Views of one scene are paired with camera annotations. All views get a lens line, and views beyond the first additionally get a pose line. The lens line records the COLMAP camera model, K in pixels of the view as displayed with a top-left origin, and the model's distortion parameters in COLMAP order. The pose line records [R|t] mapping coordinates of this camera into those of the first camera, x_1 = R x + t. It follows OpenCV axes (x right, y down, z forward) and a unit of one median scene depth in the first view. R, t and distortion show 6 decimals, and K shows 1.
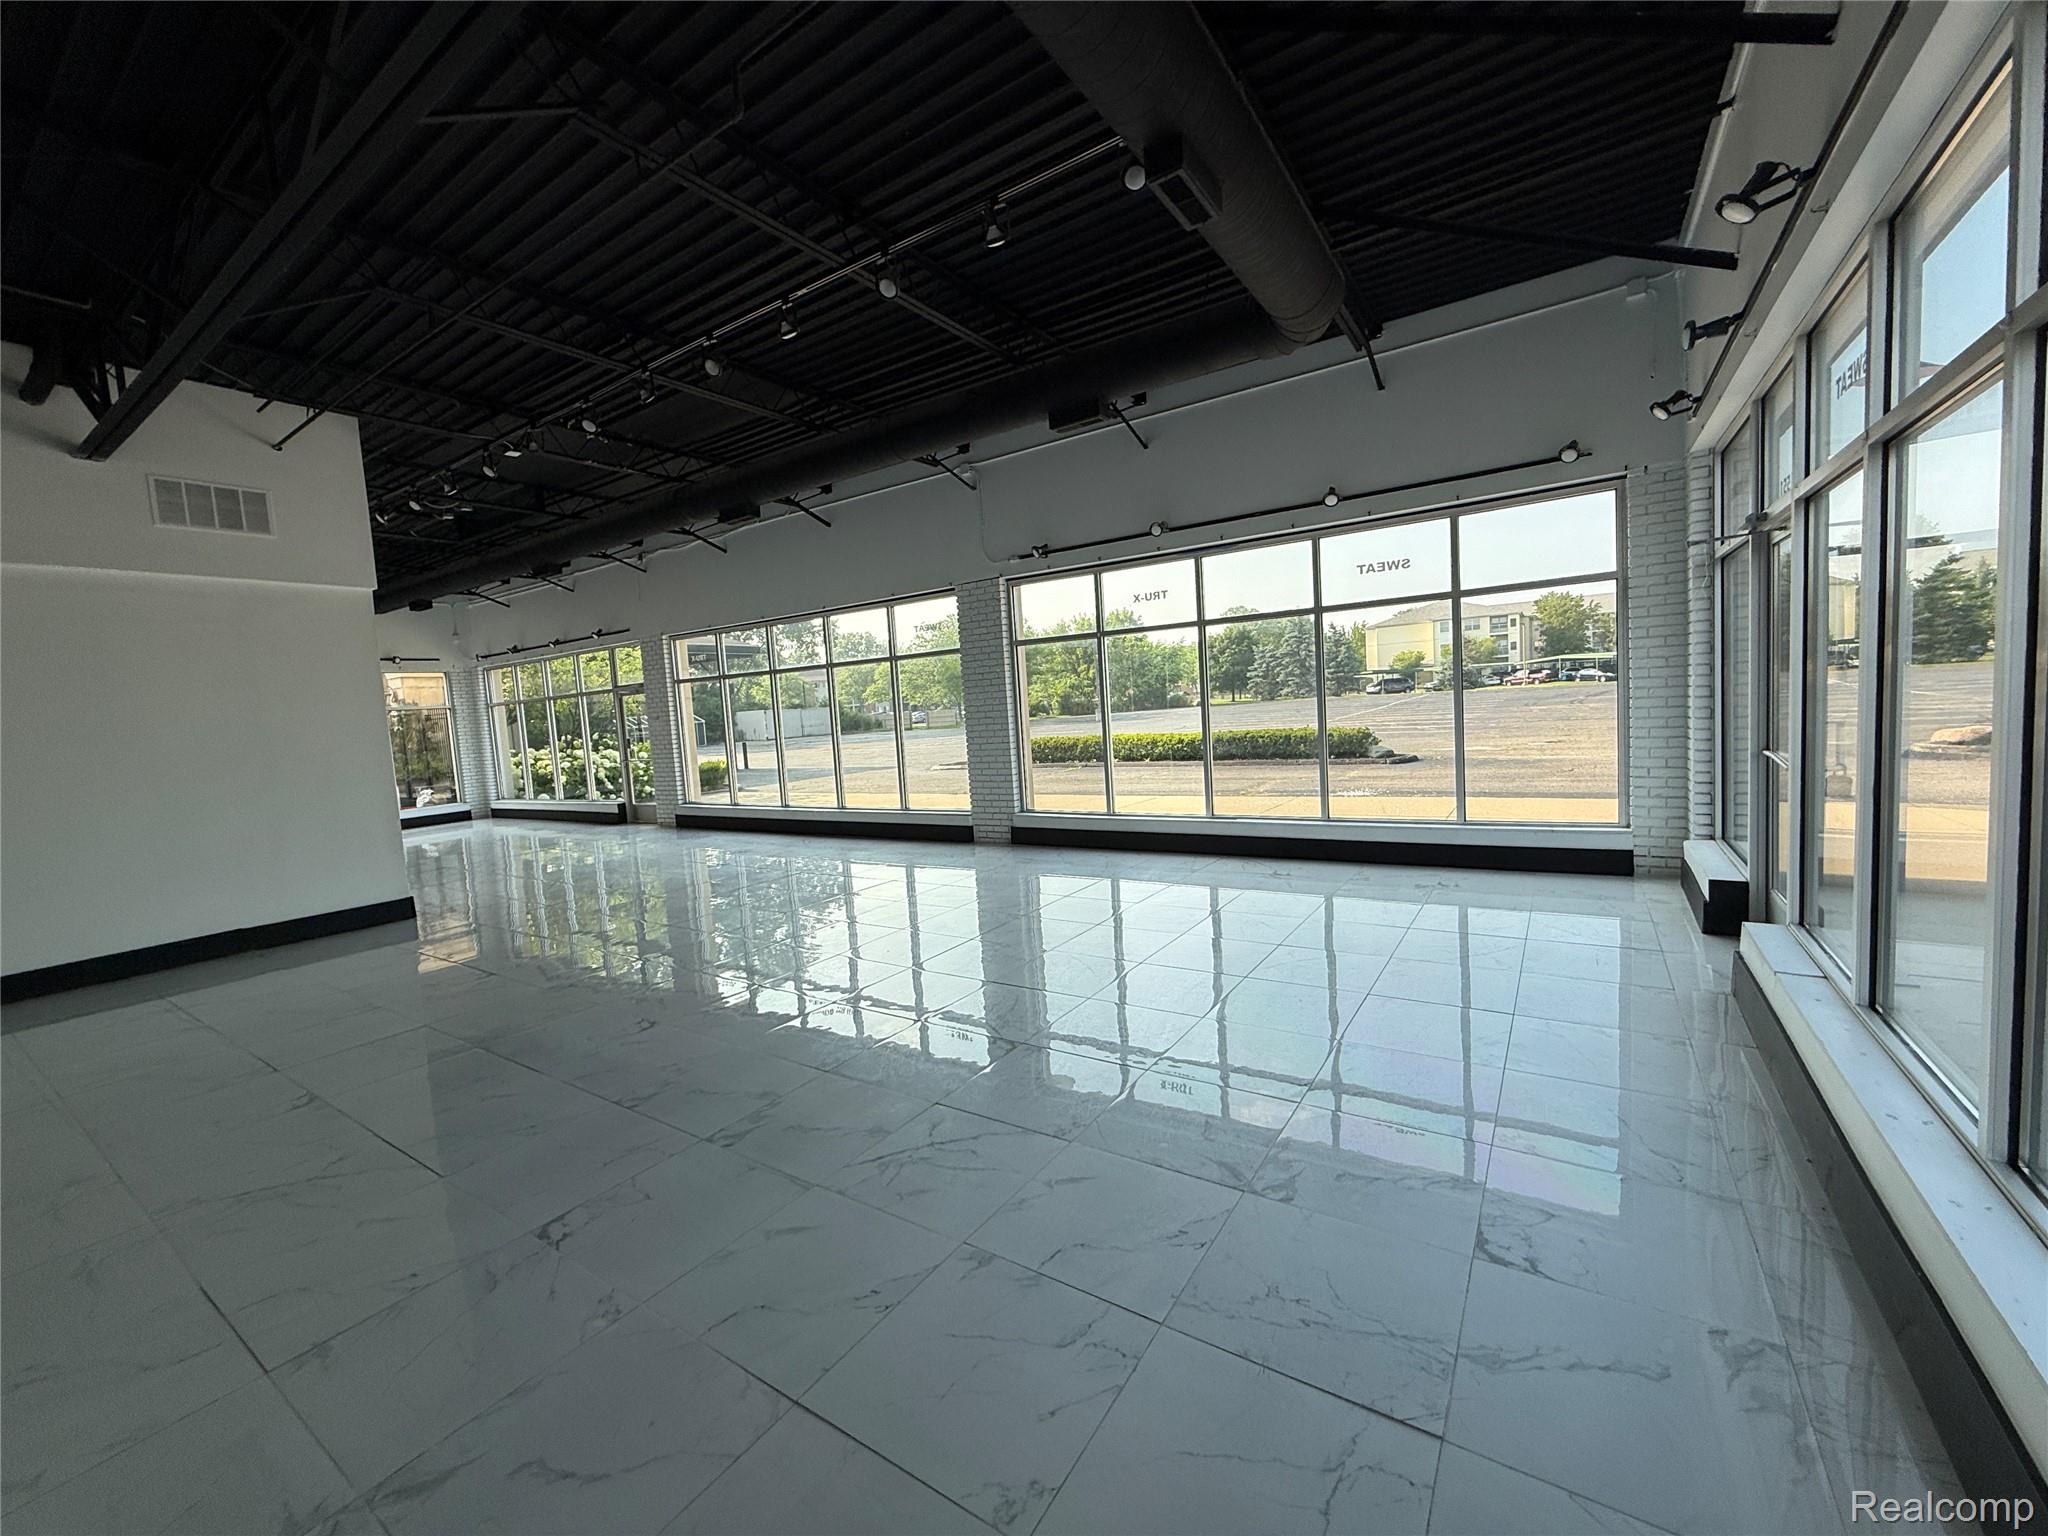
lens RADIAL K [[821.5, 0, 1024.0], [0, 821.5, 768.0], [0, 0, 1]] dist [0.001362, 0.000072]
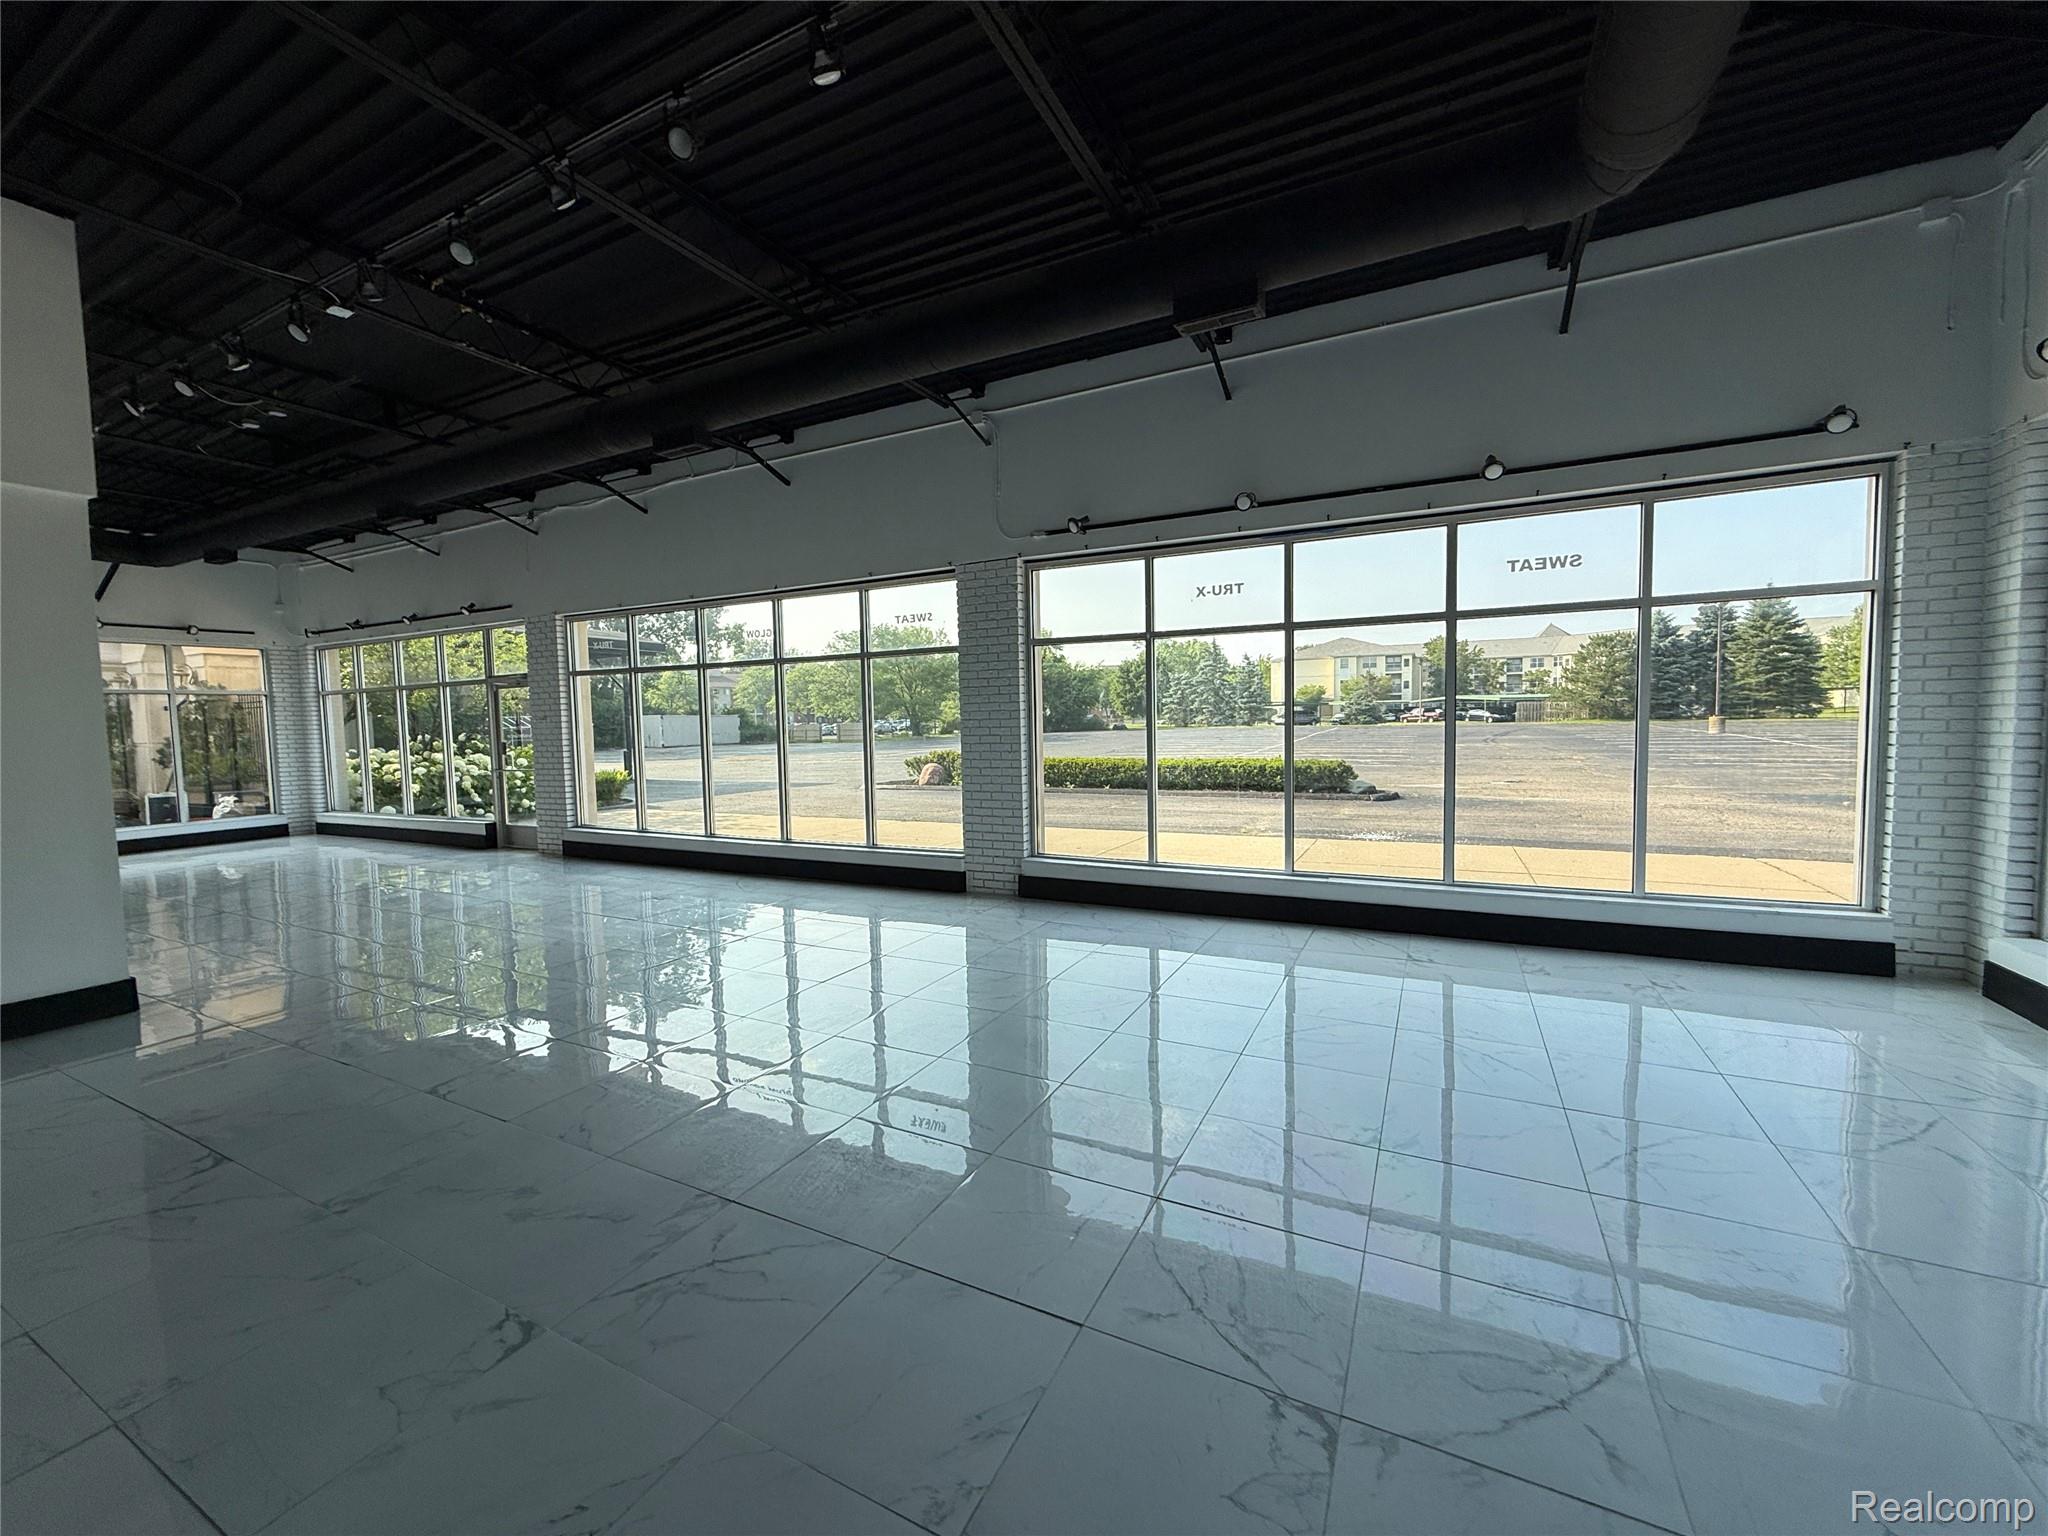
lens RADIAL K [[821.5, 0, 1024.0], [0, 821.5, 768.0], [0, 0, 1]] dist [0.001362, 0.000072]
pose [[0.992608, 0.035612, 0.116021, -0.074935], [-0.033027, 0.999163, -0.024124, -0.008470], [-0.116783, 0.020114, 0.992954, 0.155445]]
